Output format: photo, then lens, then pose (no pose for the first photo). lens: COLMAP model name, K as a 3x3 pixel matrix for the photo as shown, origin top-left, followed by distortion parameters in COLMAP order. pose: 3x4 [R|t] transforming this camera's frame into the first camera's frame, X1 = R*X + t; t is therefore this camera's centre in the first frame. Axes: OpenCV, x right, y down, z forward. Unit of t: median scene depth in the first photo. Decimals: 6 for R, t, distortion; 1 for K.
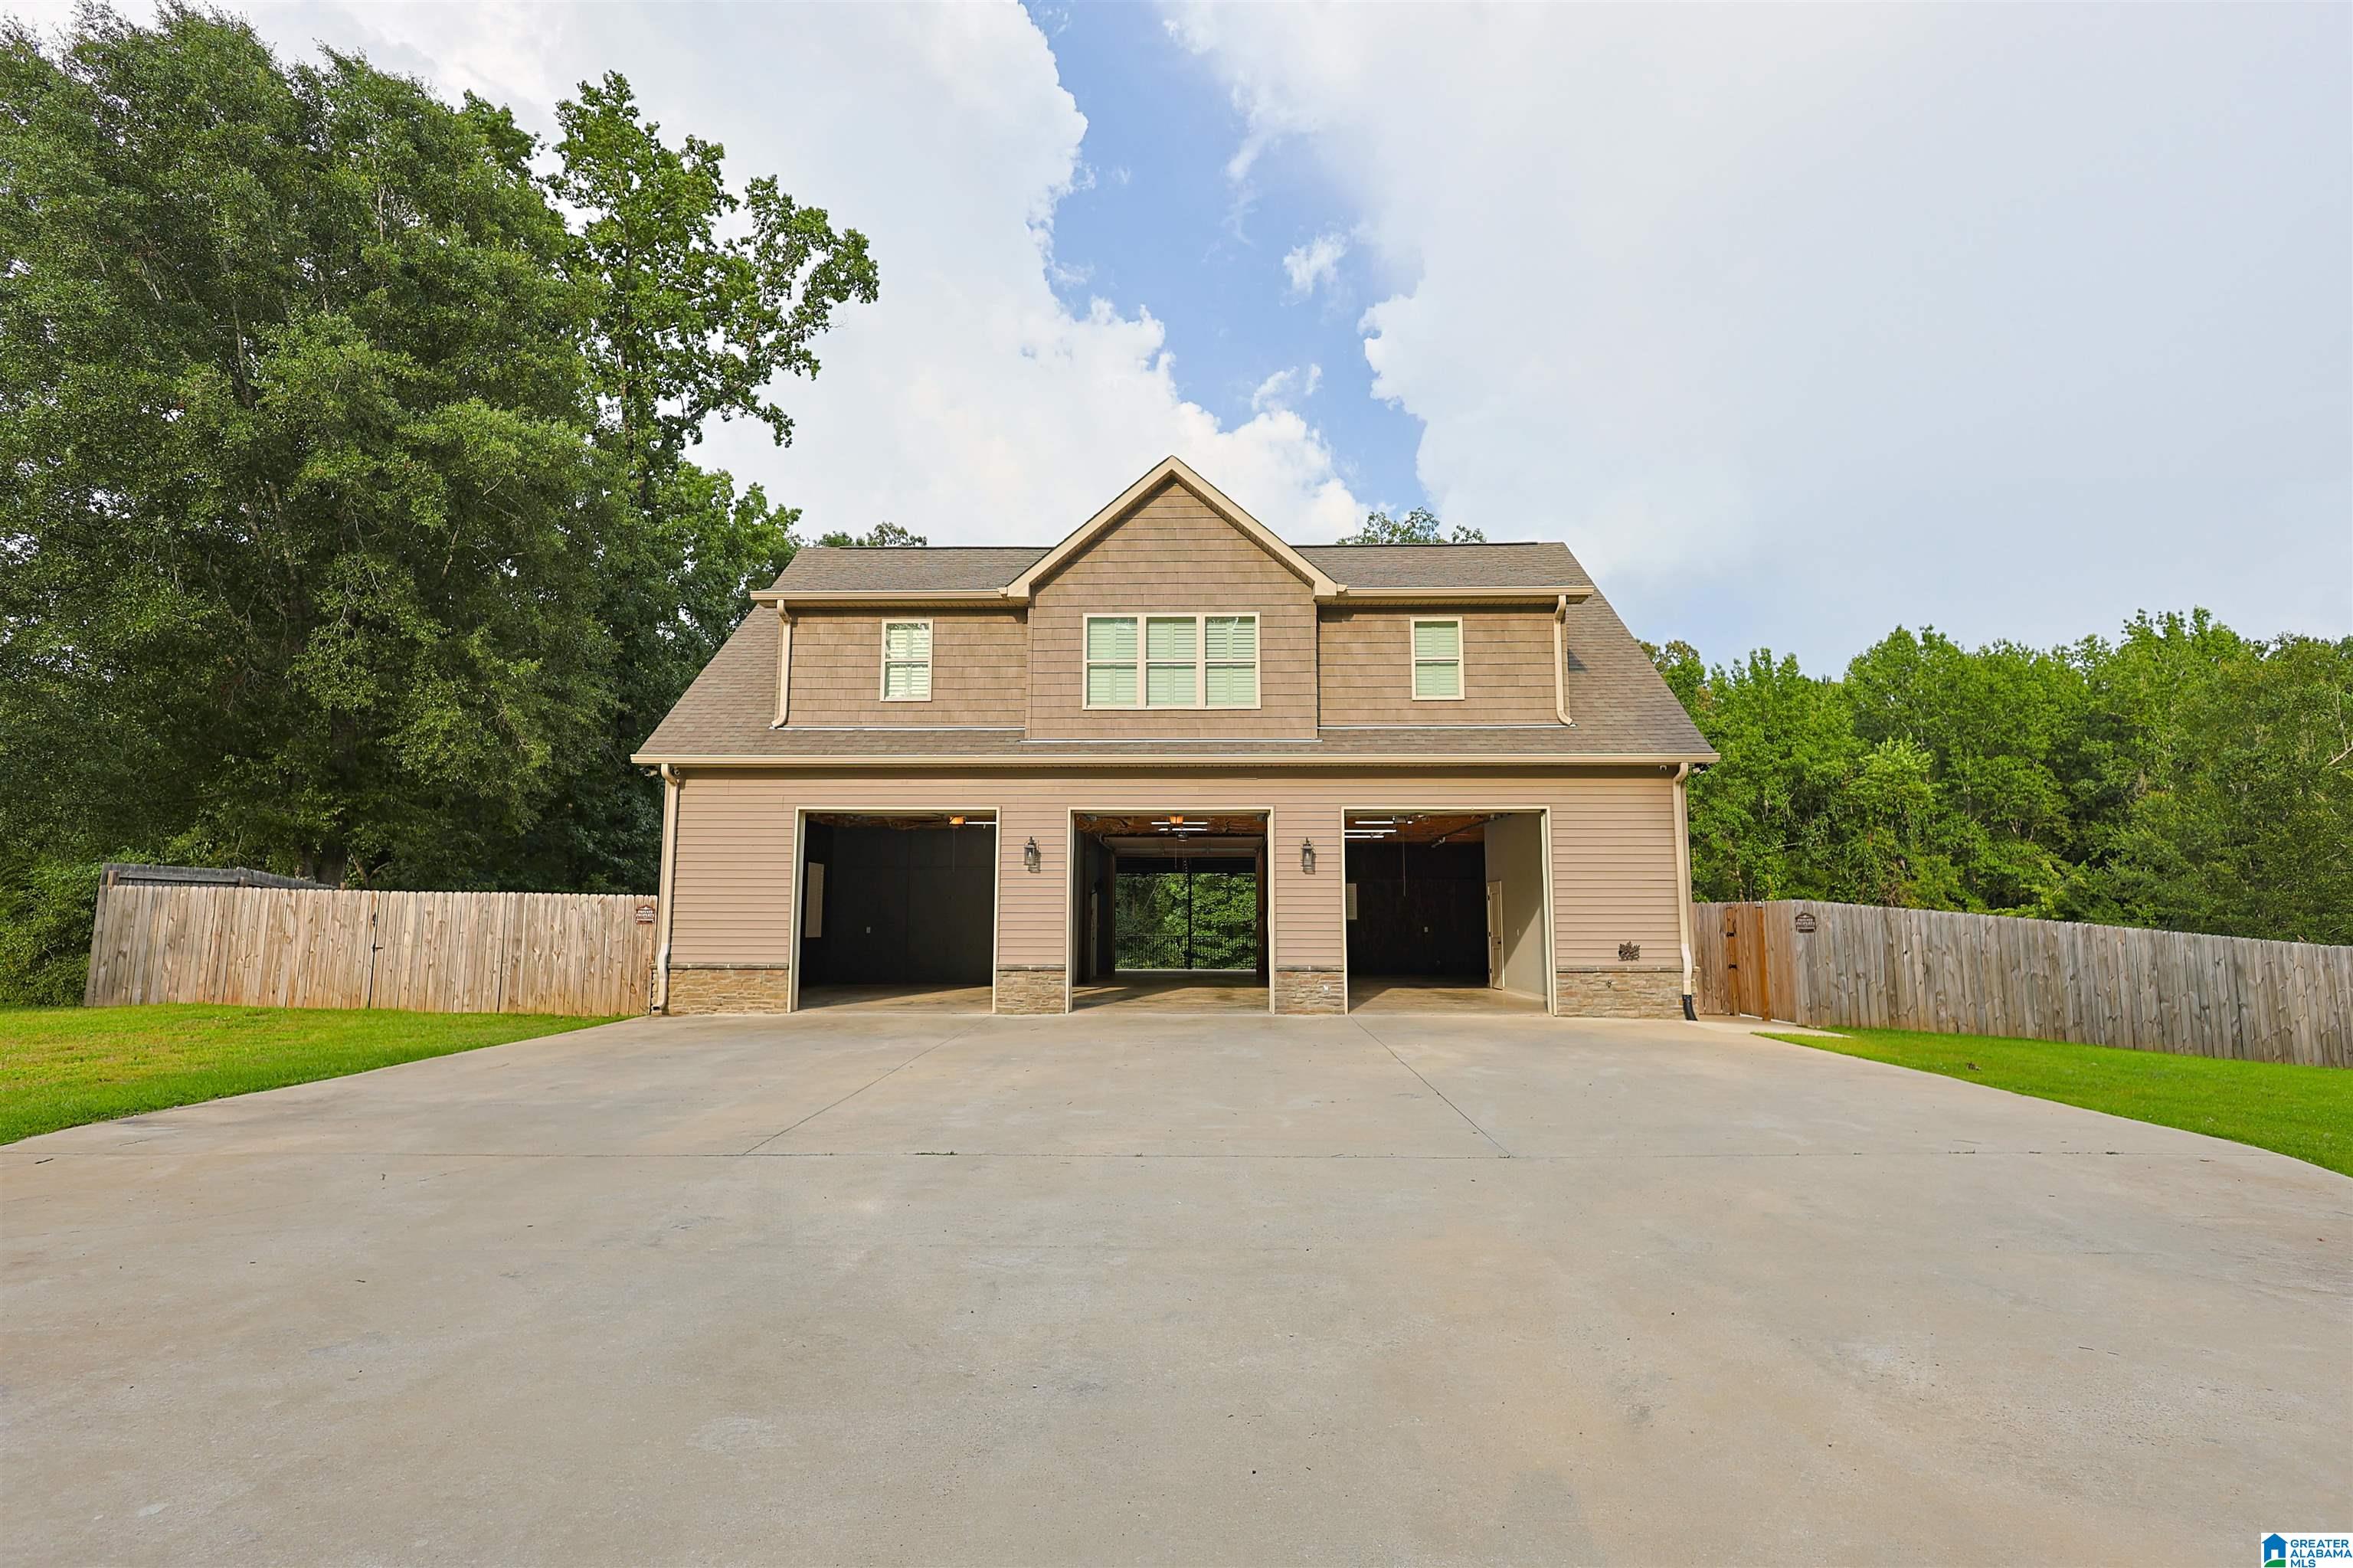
lens RADIAL K [[1174.9, 0, 1169.0], [0, 1174.9, 780.2], [0, 0, 1]] dist [-0.002543, 0.000021]
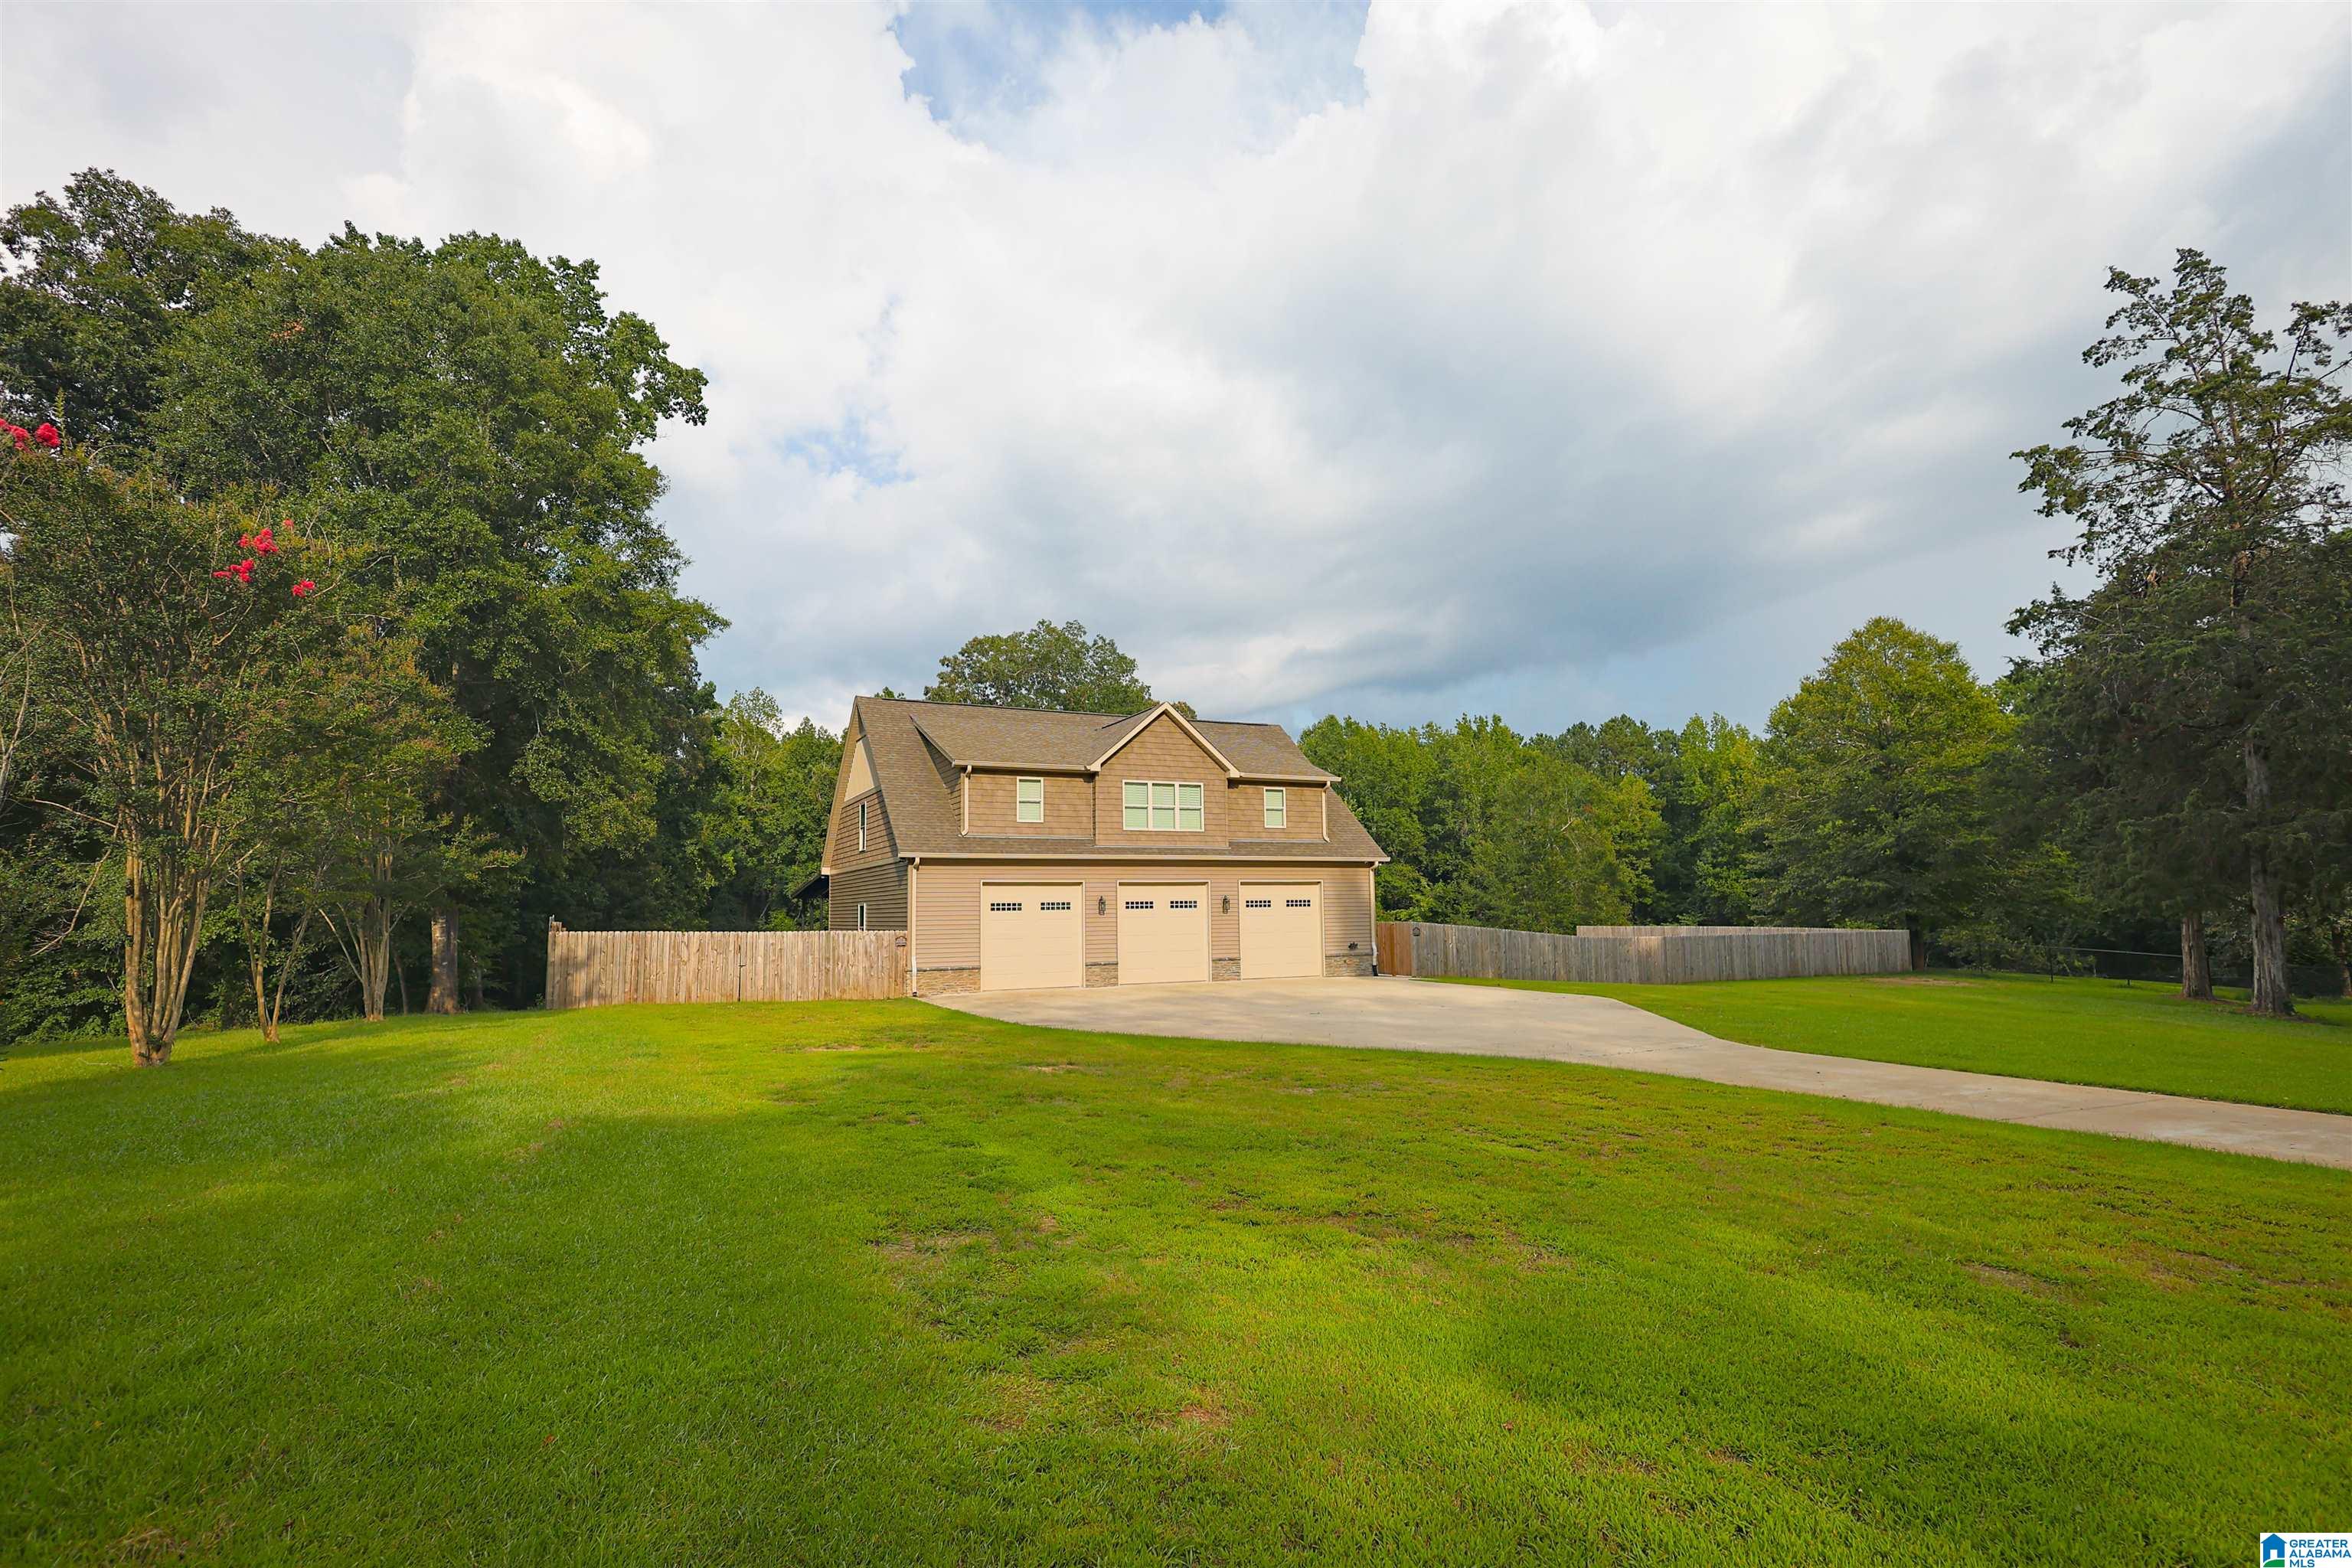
lens RADIAL K [[1166.2, 0, 1176.0], [0, 1166.2, 784.0], [0, 0, 1]] dist [0.001061, 0.000113]
pose [[0.882611, 0.036788, 0.468663, -0.900043], [-0.042198, 0.999109, 0.001043, -0.141461], [-0.468207, -0.020697, 0.883376, -0.742435]]
